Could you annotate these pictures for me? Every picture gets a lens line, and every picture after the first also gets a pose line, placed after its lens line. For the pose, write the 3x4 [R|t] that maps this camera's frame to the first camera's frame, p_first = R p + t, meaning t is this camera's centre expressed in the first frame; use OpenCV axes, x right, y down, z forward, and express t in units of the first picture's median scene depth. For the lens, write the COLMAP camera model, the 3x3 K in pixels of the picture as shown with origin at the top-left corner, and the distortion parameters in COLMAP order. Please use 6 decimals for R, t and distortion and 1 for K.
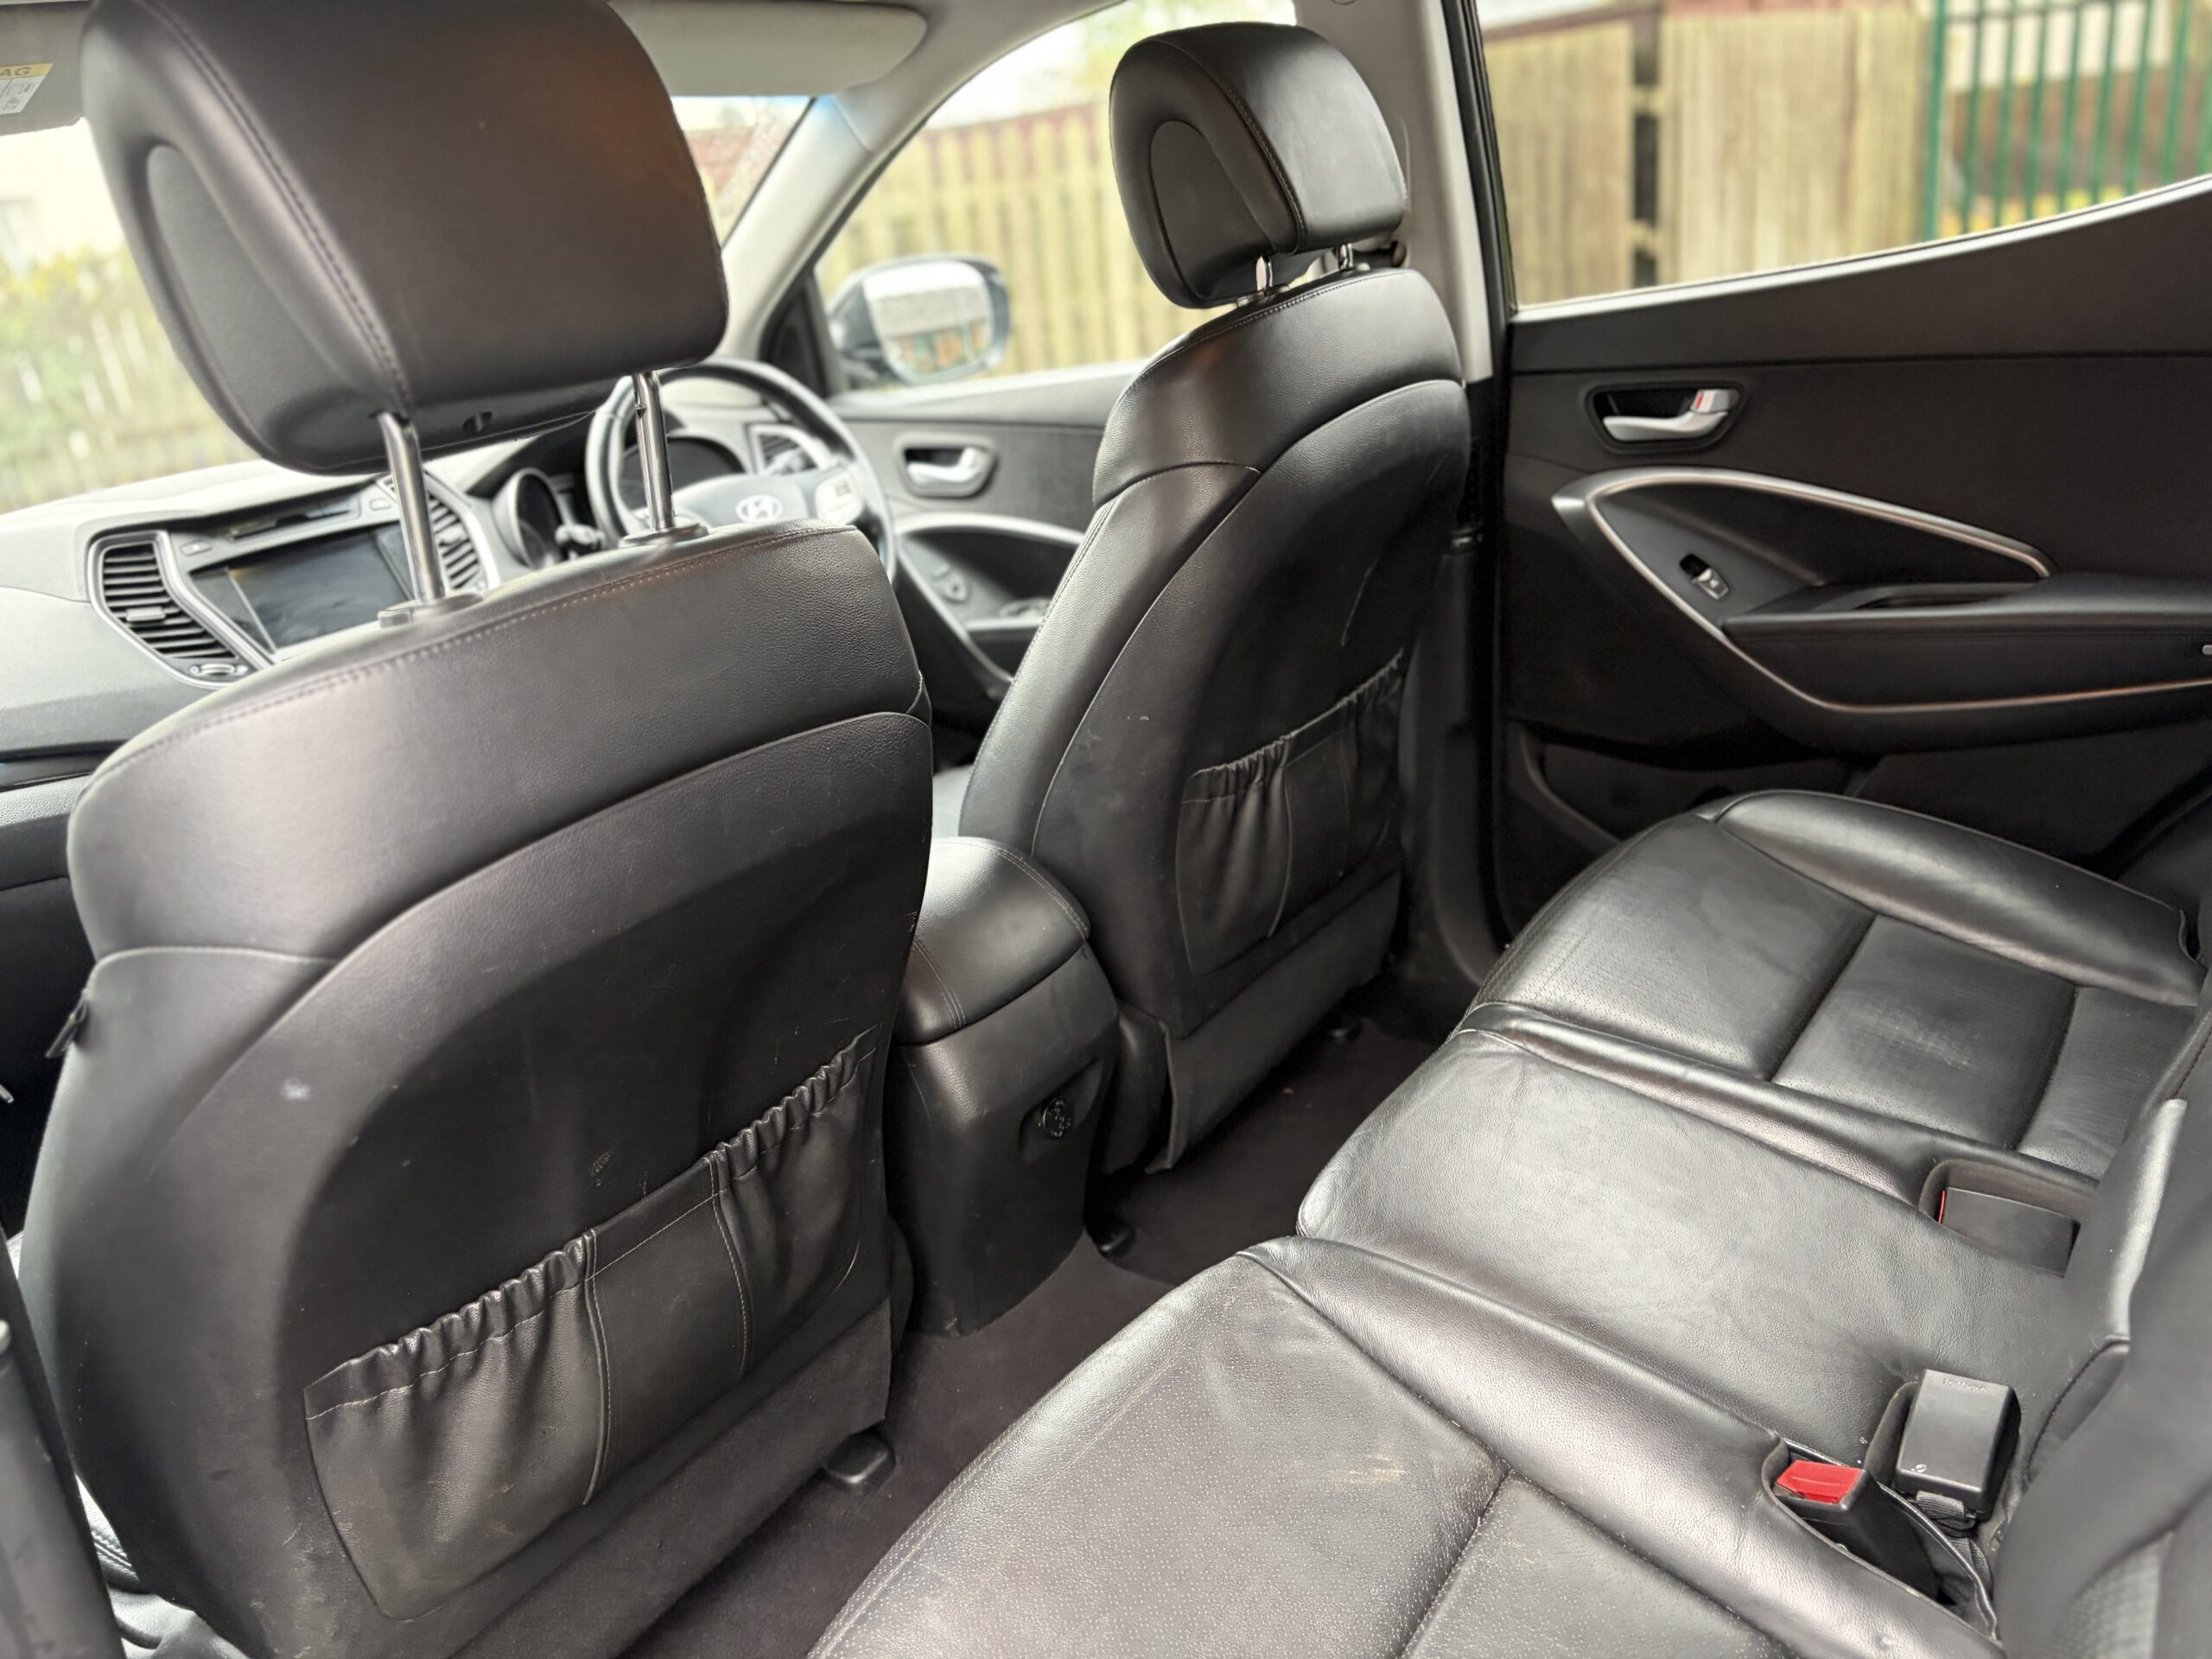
lens RADIAL K [[1716.4, 0, 1097.7], [0, 1716.4, 831.2], [0, 0, 1]] dist [0.013937, -0.039178]
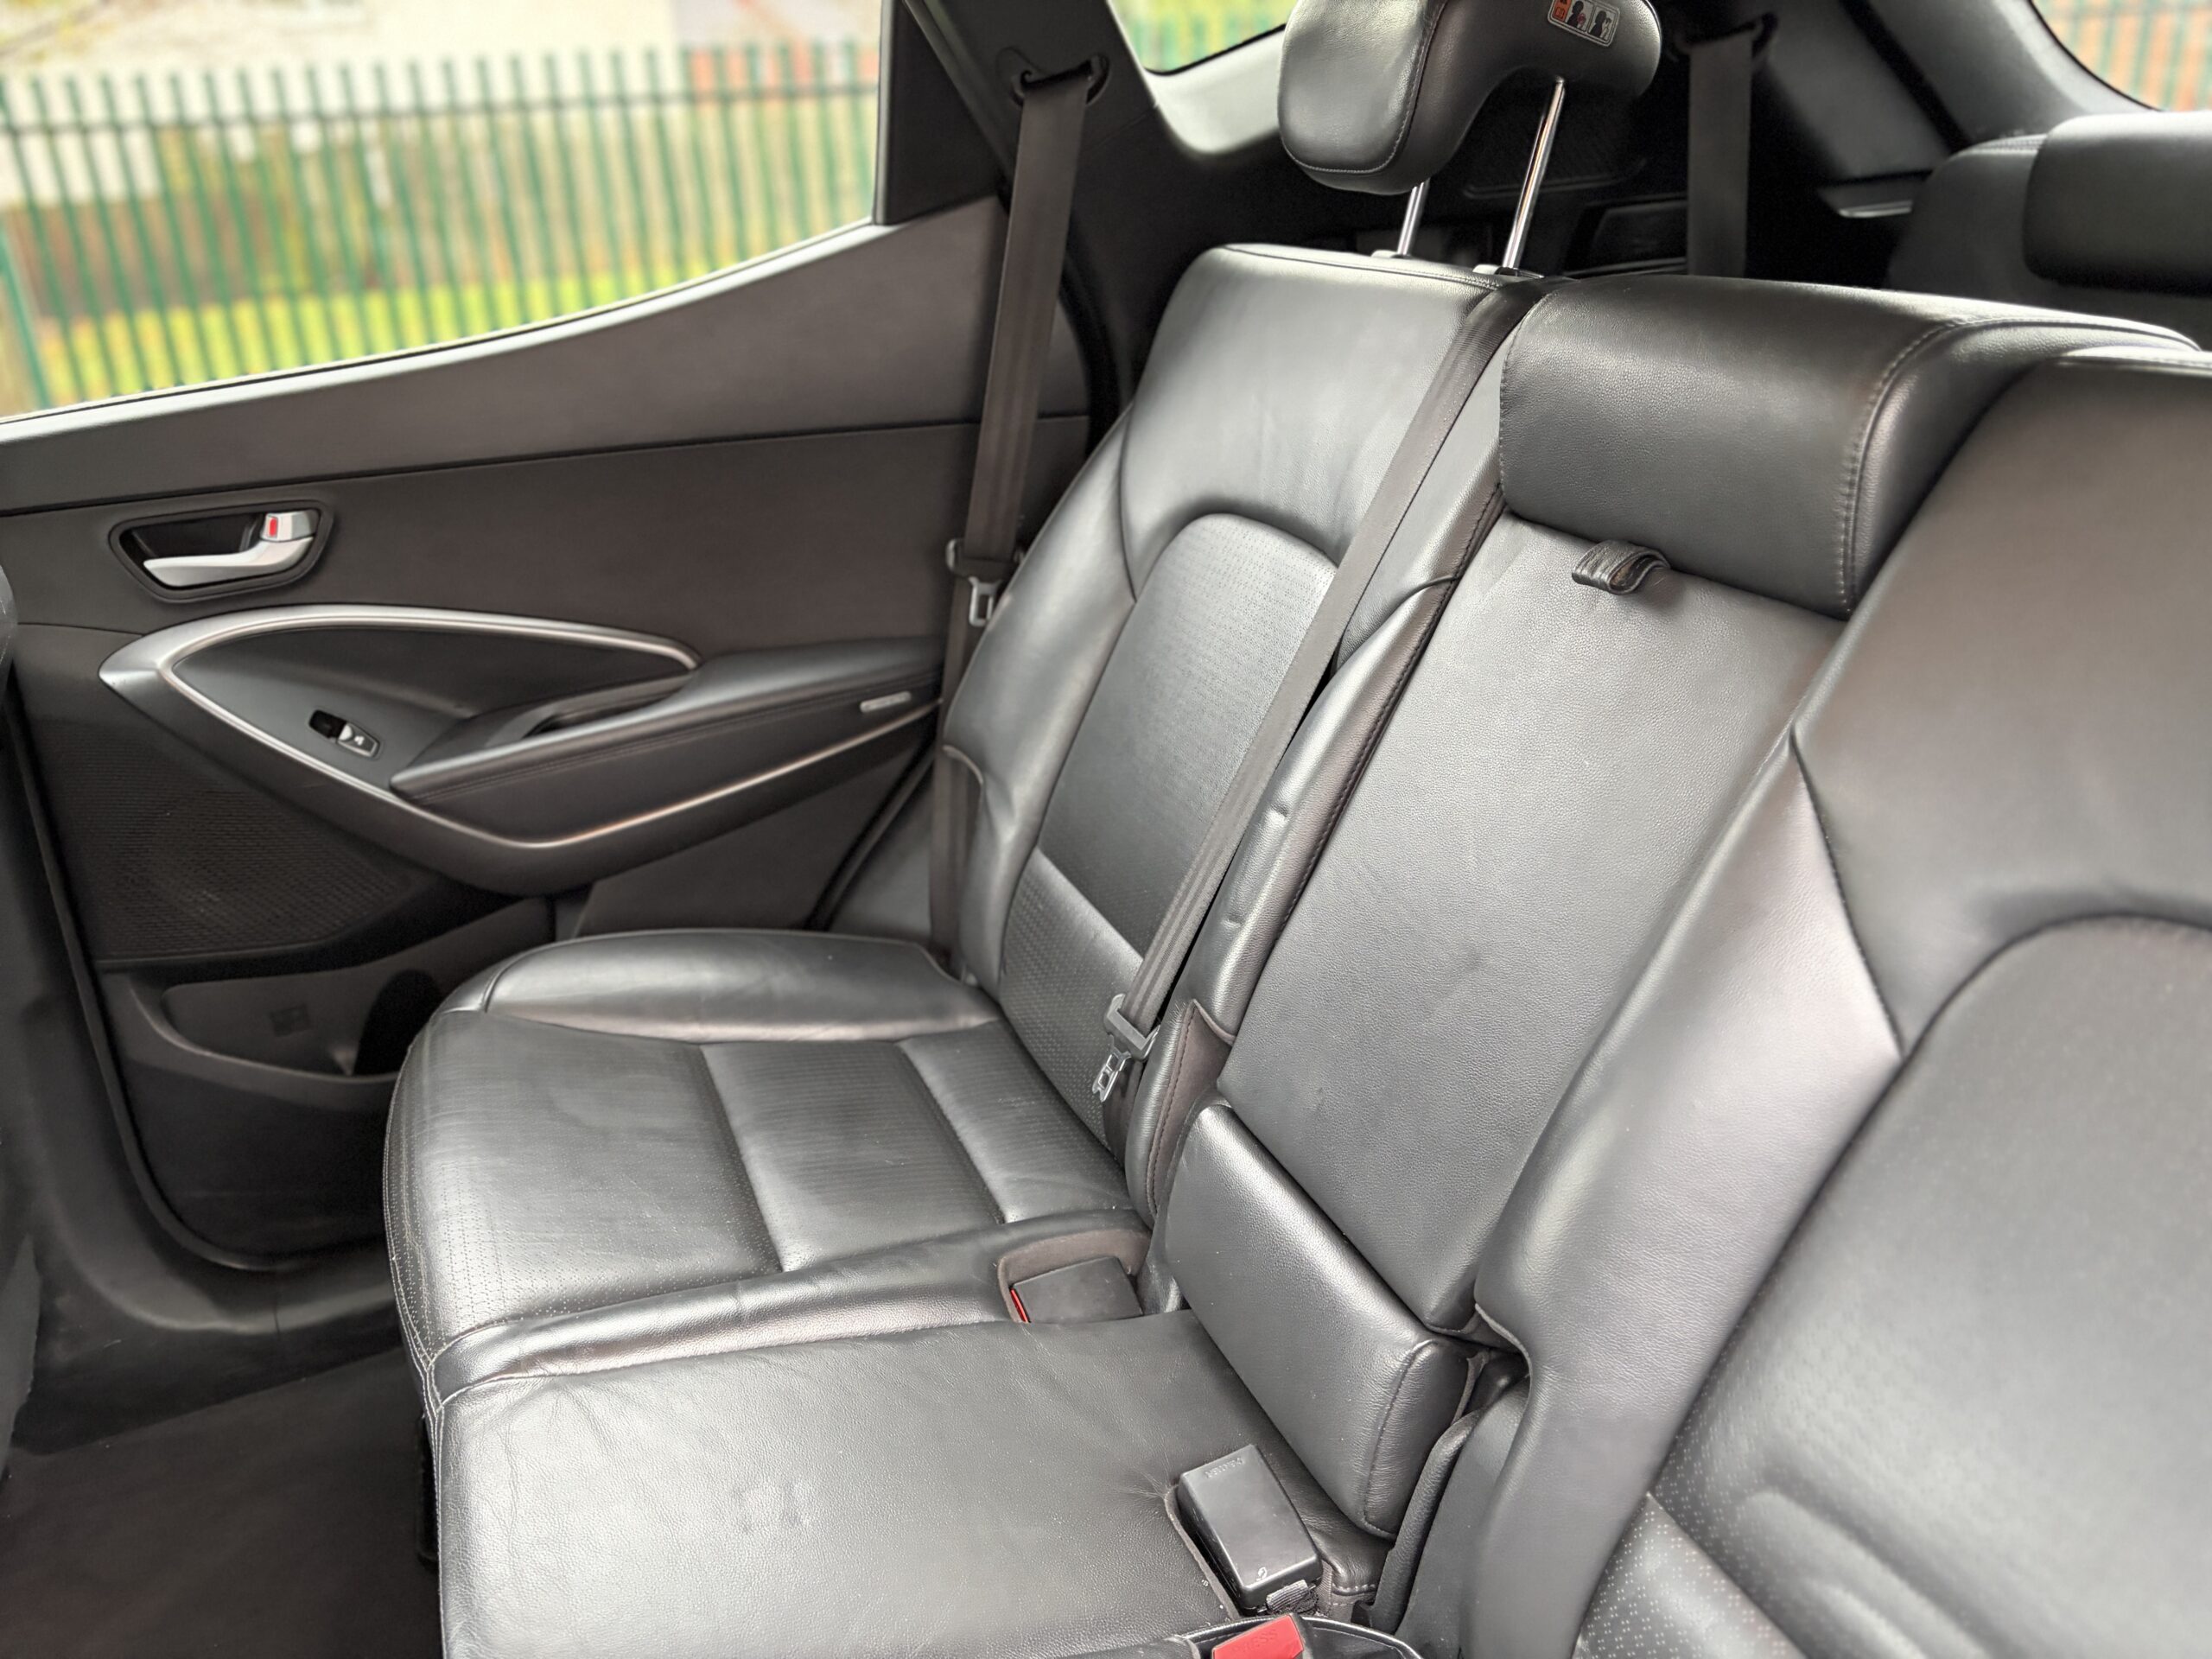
lens RADIAL K [[1657.9, 0, 1114.2], [0, 1657.9, 833.4], [0, 0, 1]] dist [0.030697, -0.047378]
pose [[0.509482, -0.237624, 0.827020, -0.131580], [0.284563, 0.953565, 0.098680, -0.077509], [-0.812066, 0.185063, 0.553443, 0.269636]]
